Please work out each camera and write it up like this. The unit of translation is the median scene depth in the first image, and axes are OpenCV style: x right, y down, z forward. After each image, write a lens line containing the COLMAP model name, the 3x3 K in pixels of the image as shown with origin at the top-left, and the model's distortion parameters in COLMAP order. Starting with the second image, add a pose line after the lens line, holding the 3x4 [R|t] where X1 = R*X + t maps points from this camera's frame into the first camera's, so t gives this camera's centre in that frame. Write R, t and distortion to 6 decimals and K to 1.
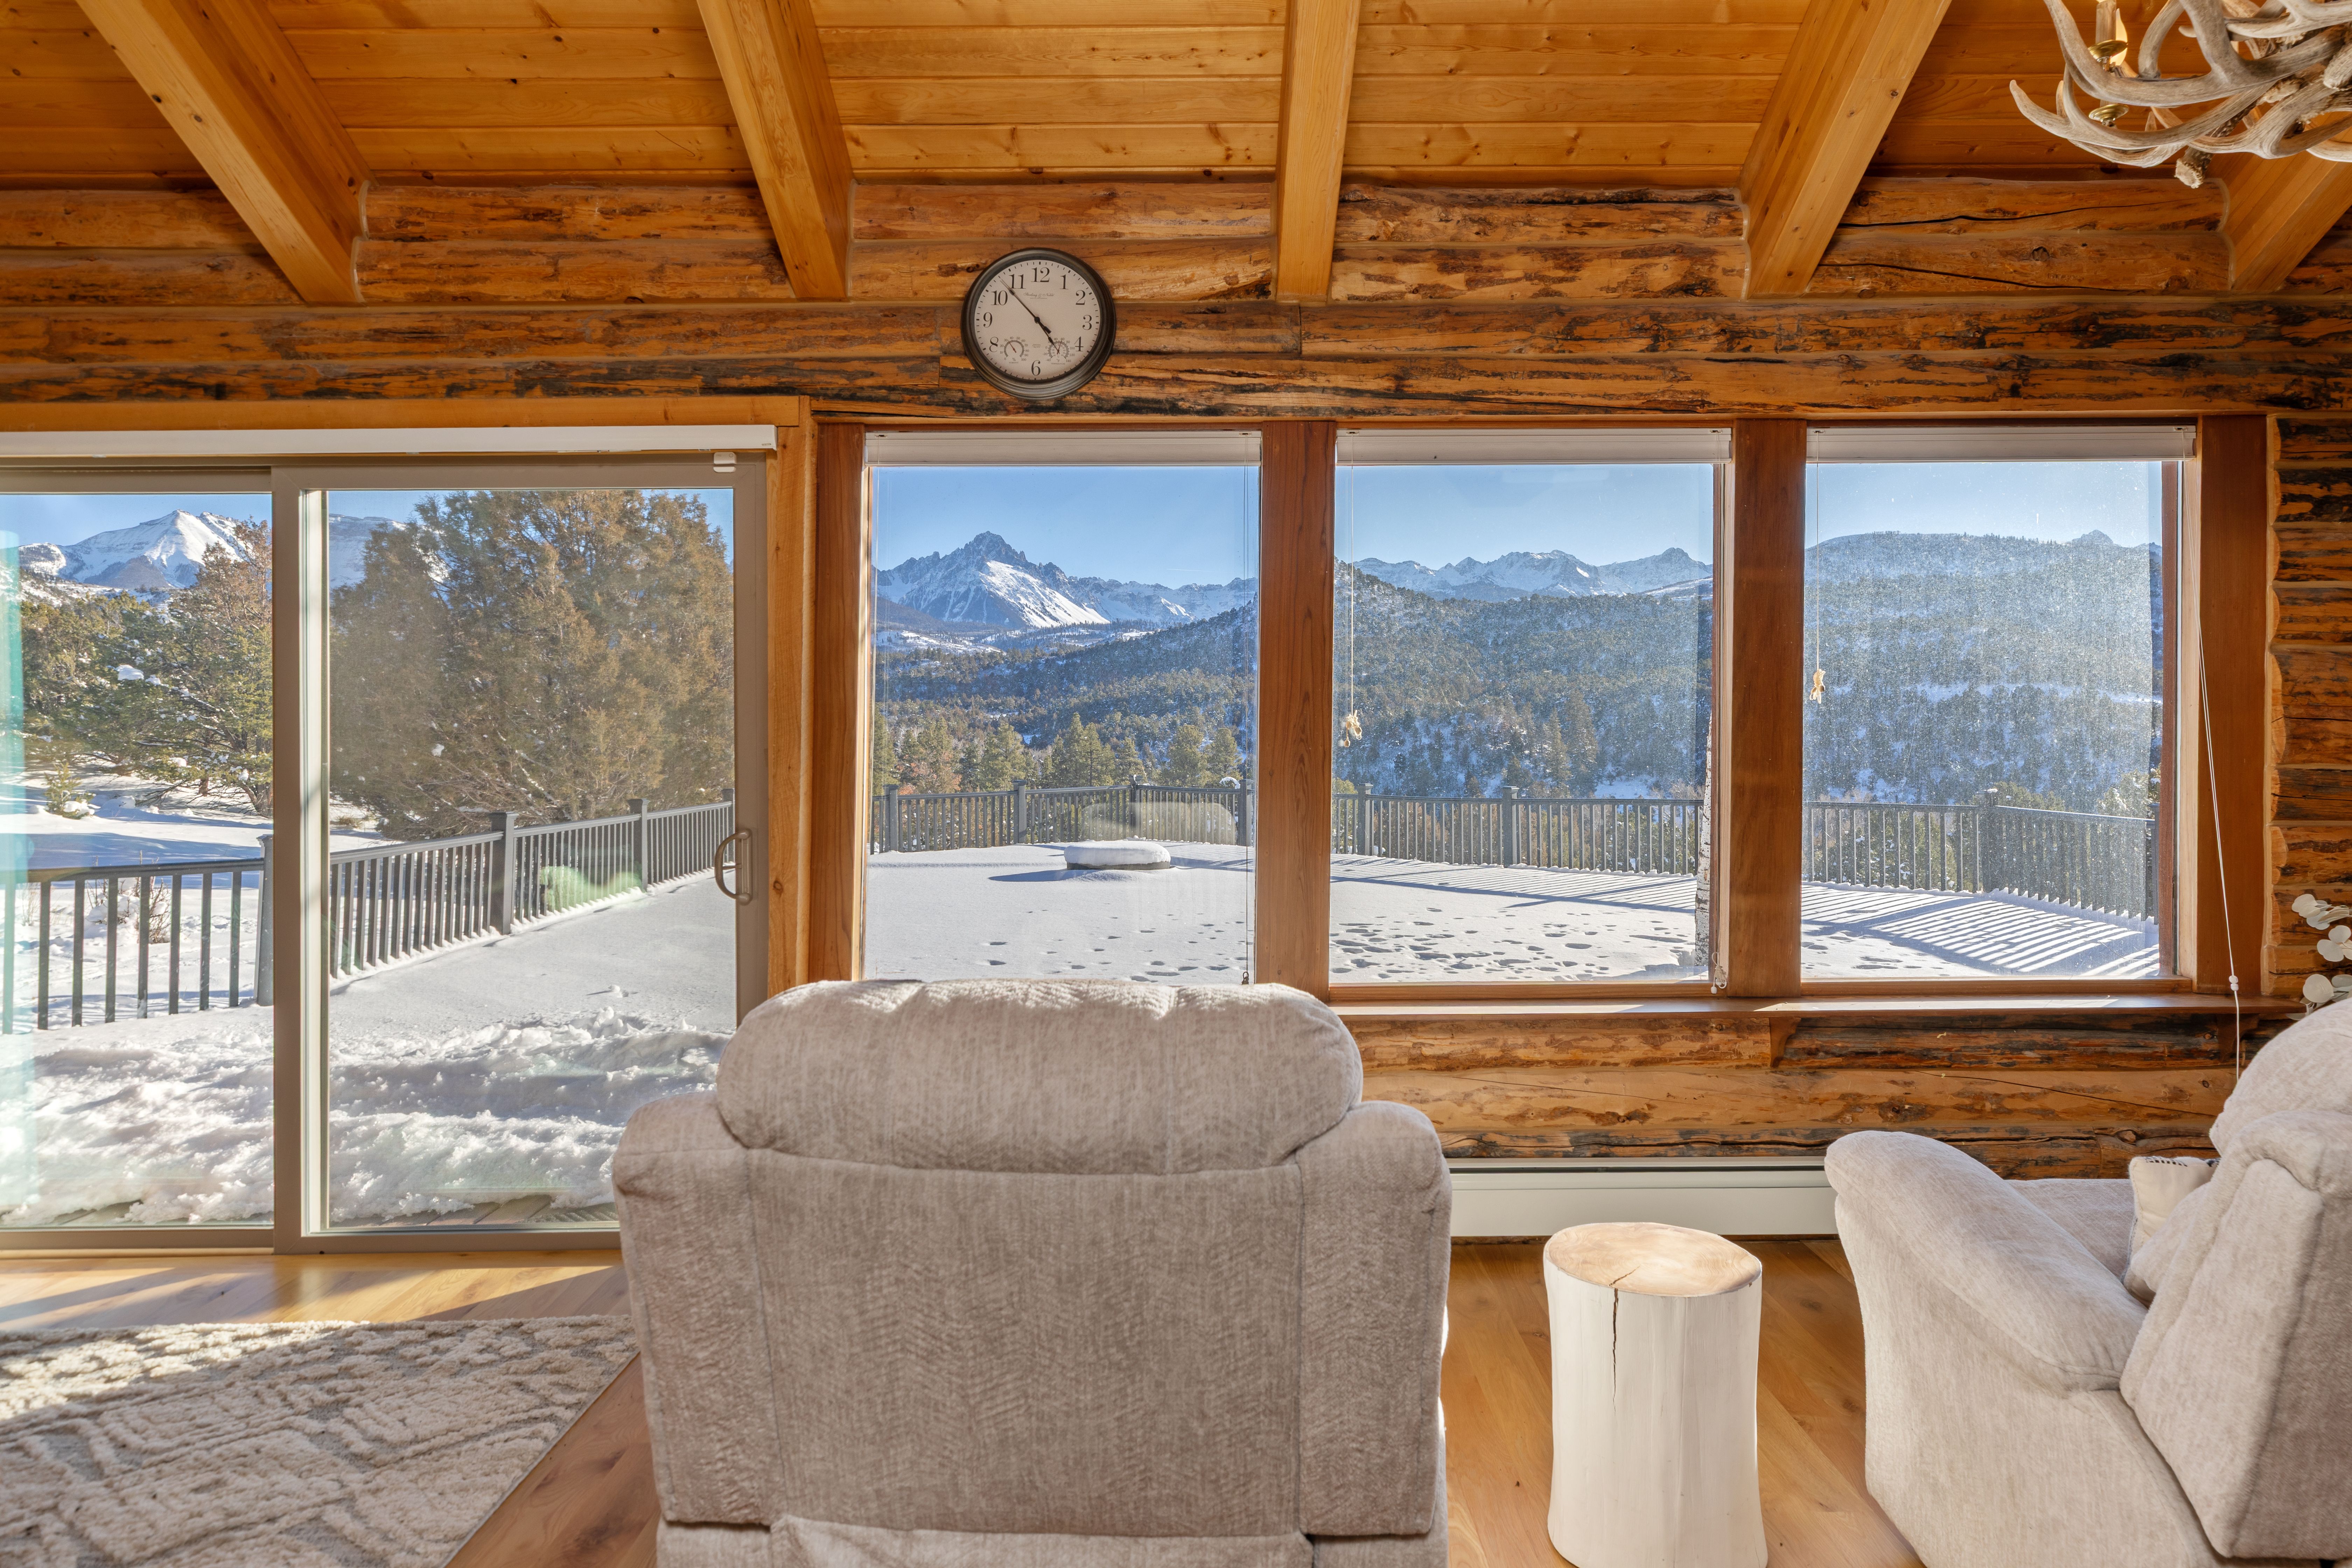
lens RADIAL K [[1328.9, 0, 1223.3], [0, 1328.9, 734.8], [0, 0, 1]] dist [0.005344, 0.000516]
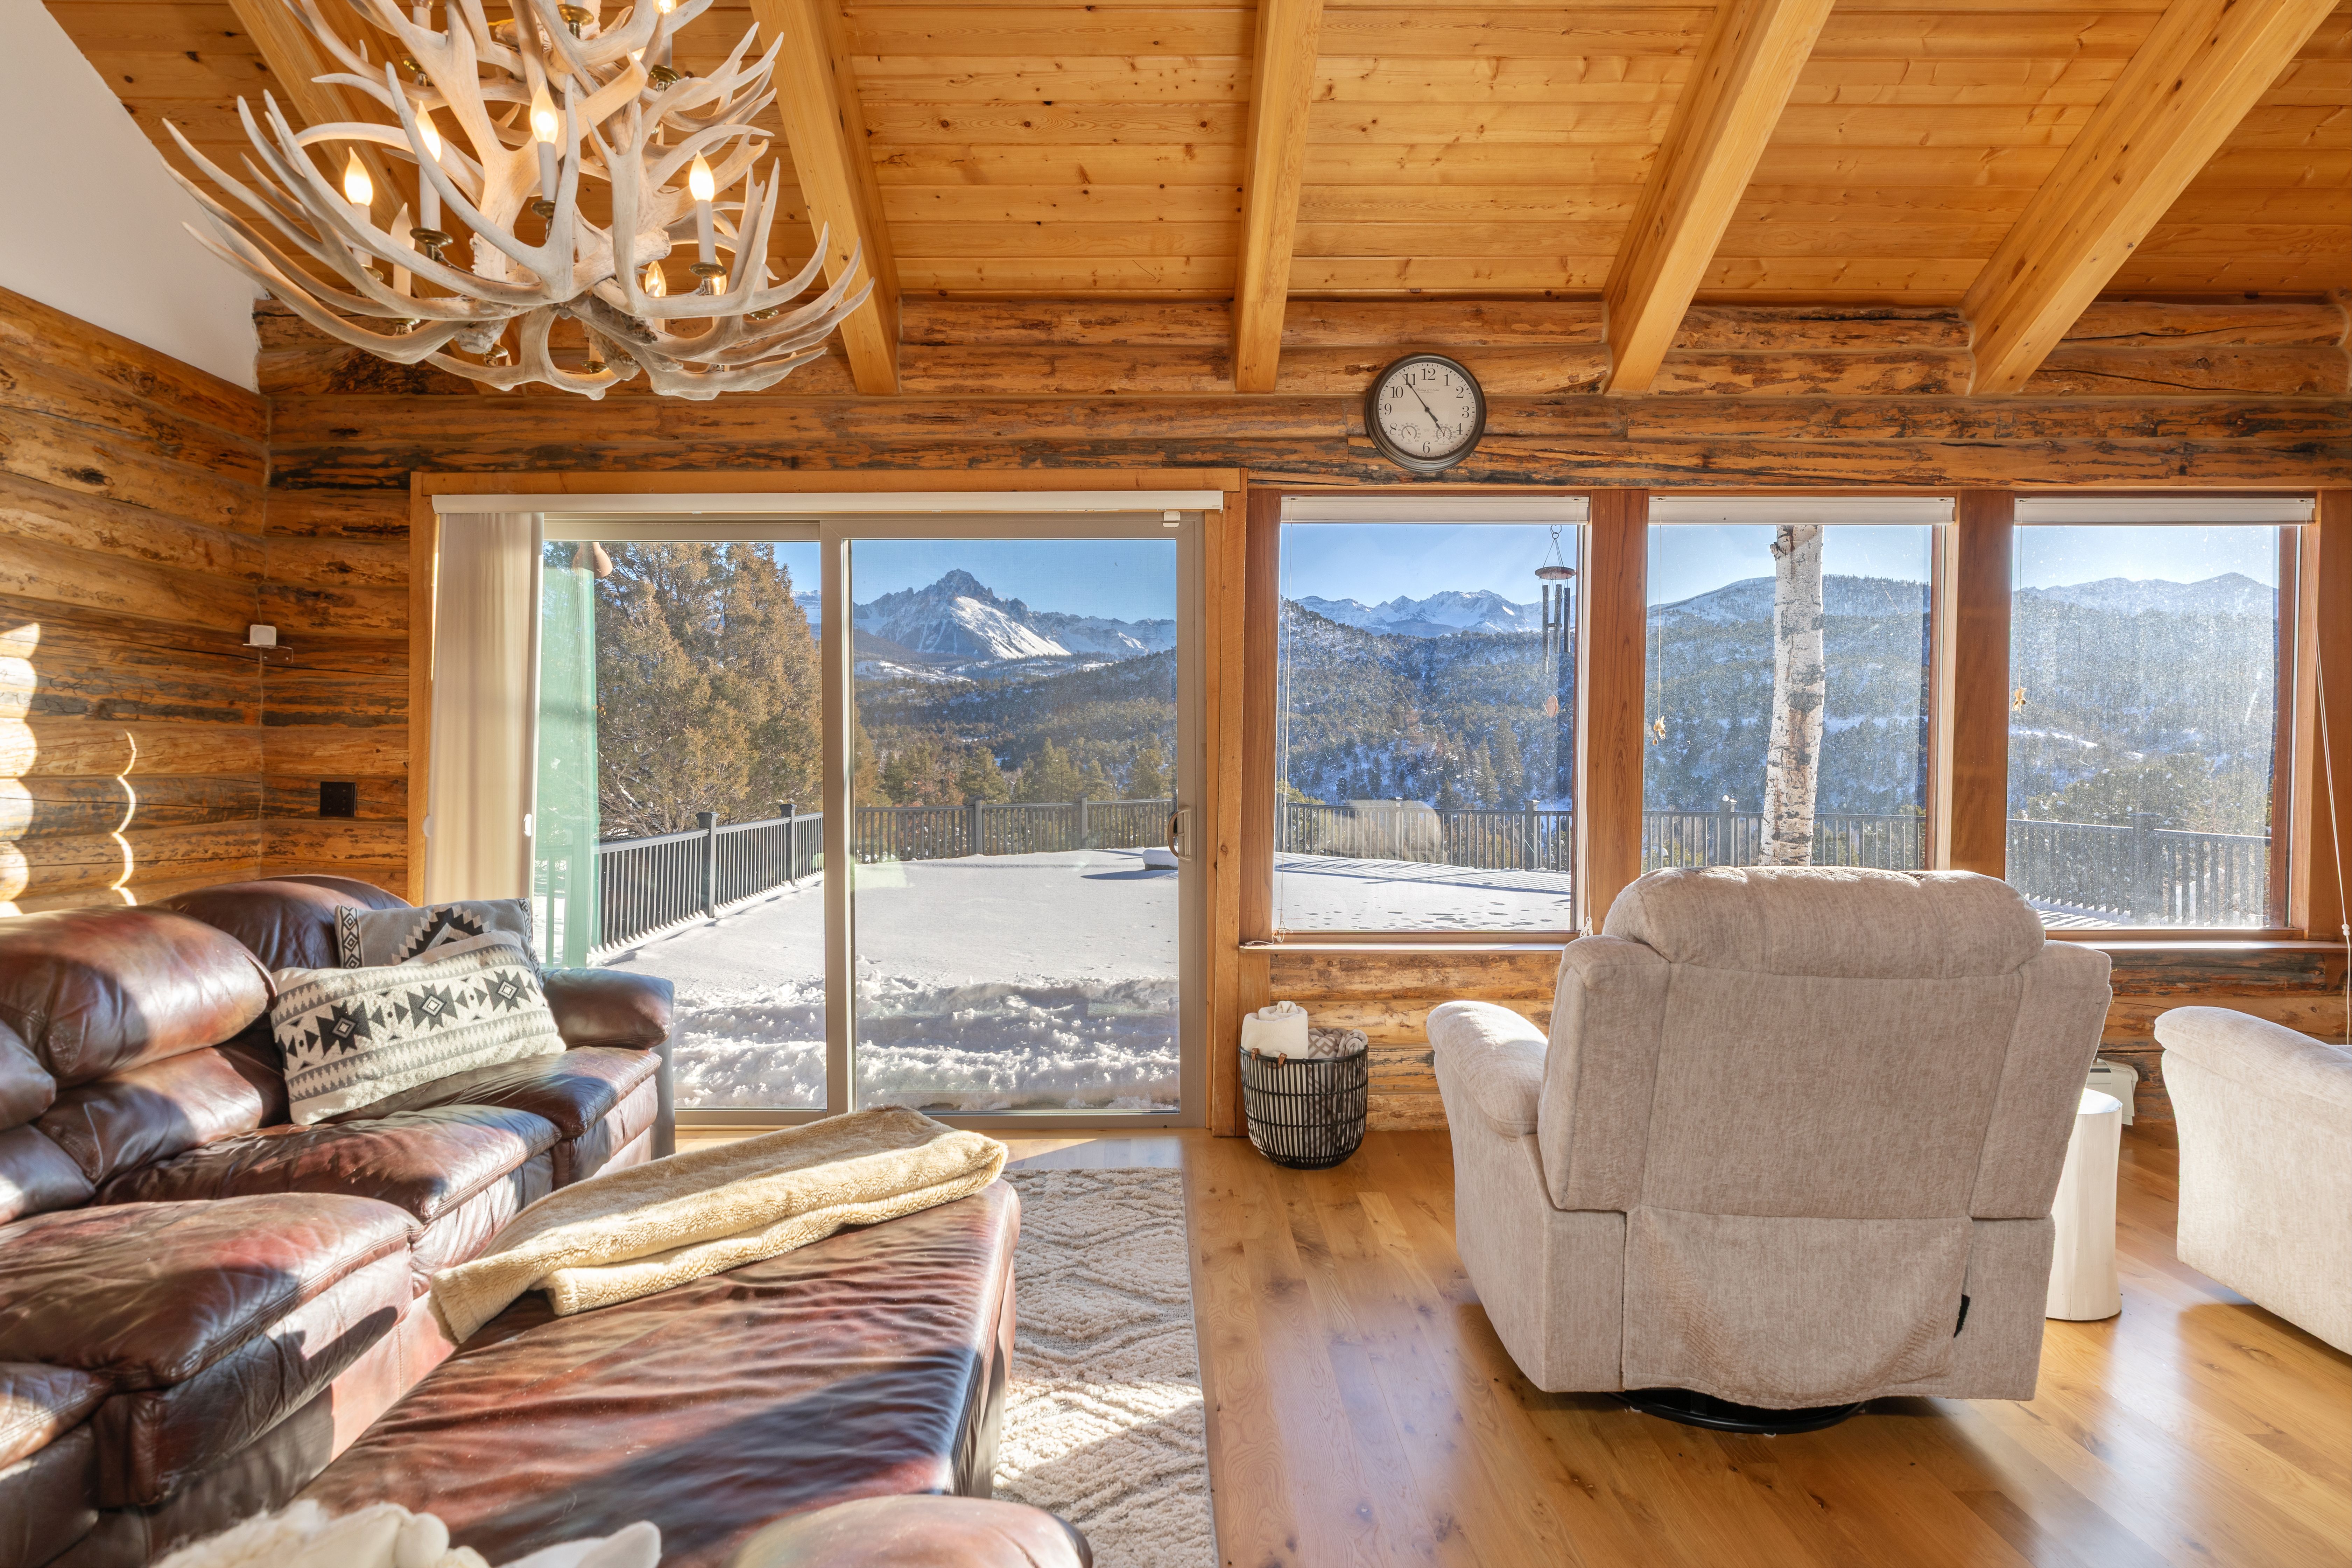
lens RADIAL K [[1228.7, 0, 1176.0], [0, 1228.7, 784.0], [0, 0, 1]] dist [-0.000089, -0.000483]
pose [[0.999981, 0.006154, 0.000271, -0.372779], [-0.006158, 0.999773, 0.020373, 0.025957], [-0.000145, -0.020375, 0.999792, -0.189317]]
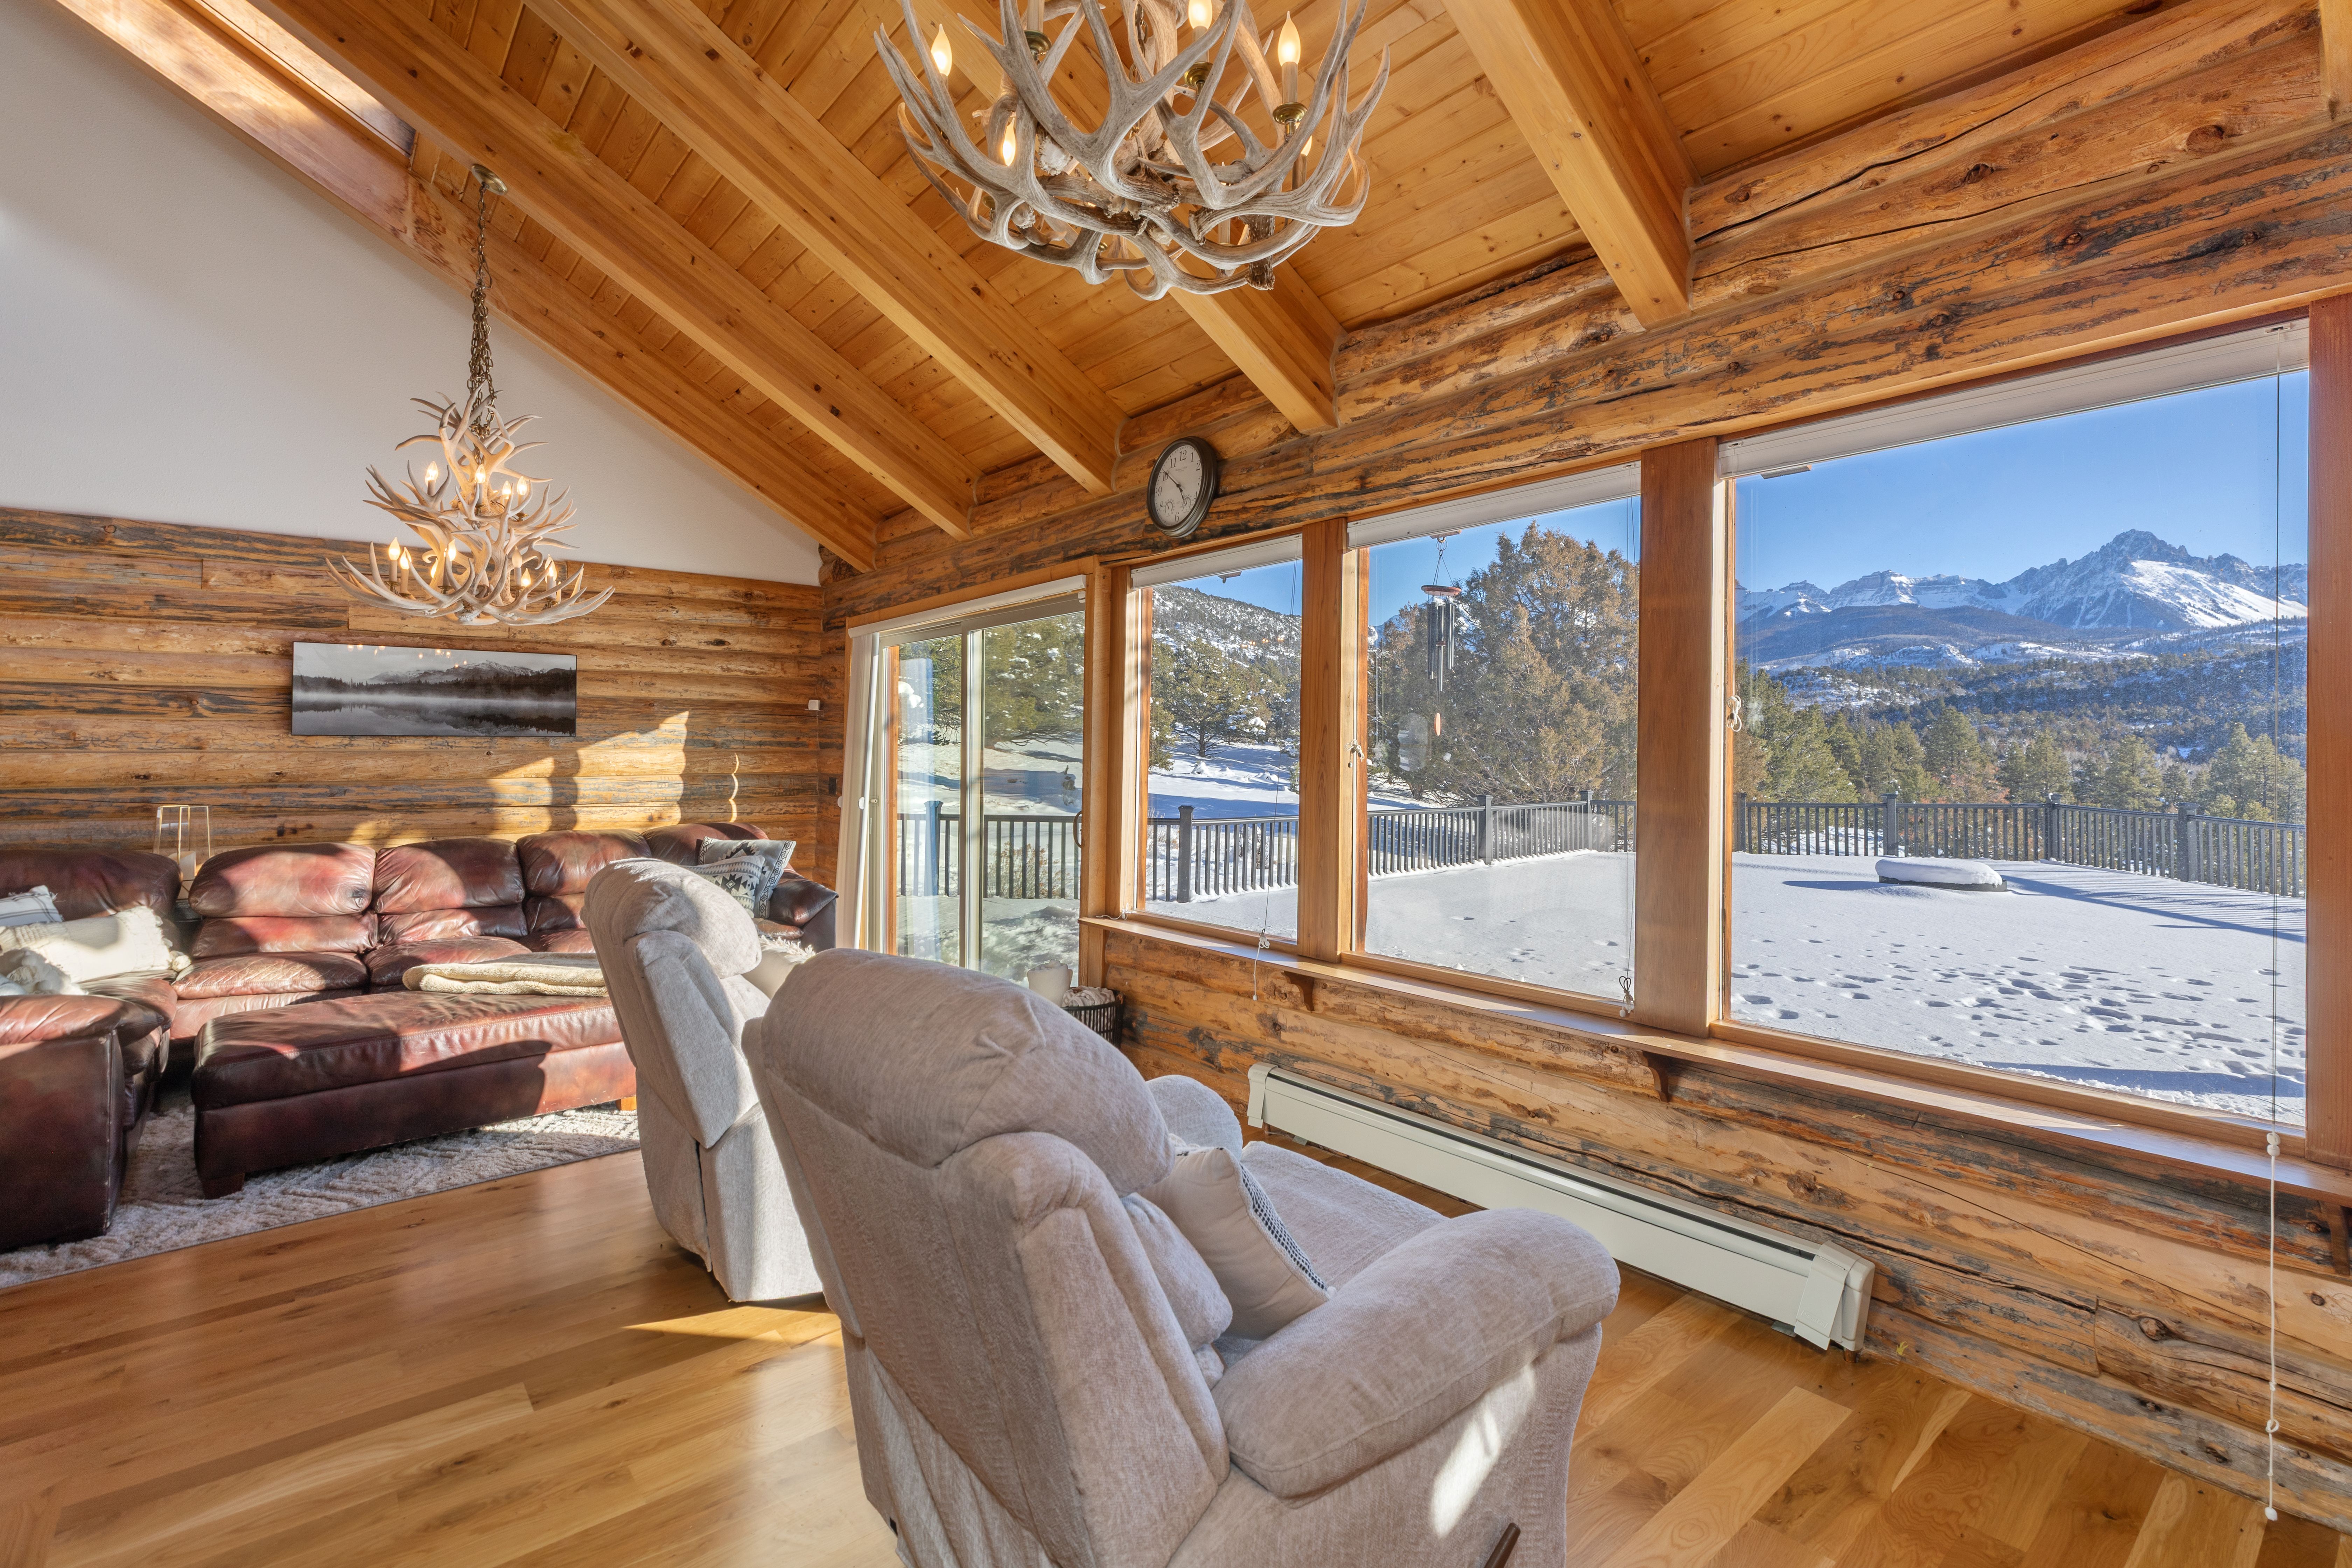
lens RADIAL K [[1085.8, 0, 1181.9], [0, 1085.8, 724.4], [0, 0, 1]] dist [0.002831, 0.000019]
pose [[0.626229, -0.011332, -0.779556, 0.821094], [-0.003667, 0.999840, -0.017480, -0.013897], [0.779630, 0.013805, 0.626088, 0.216171]]
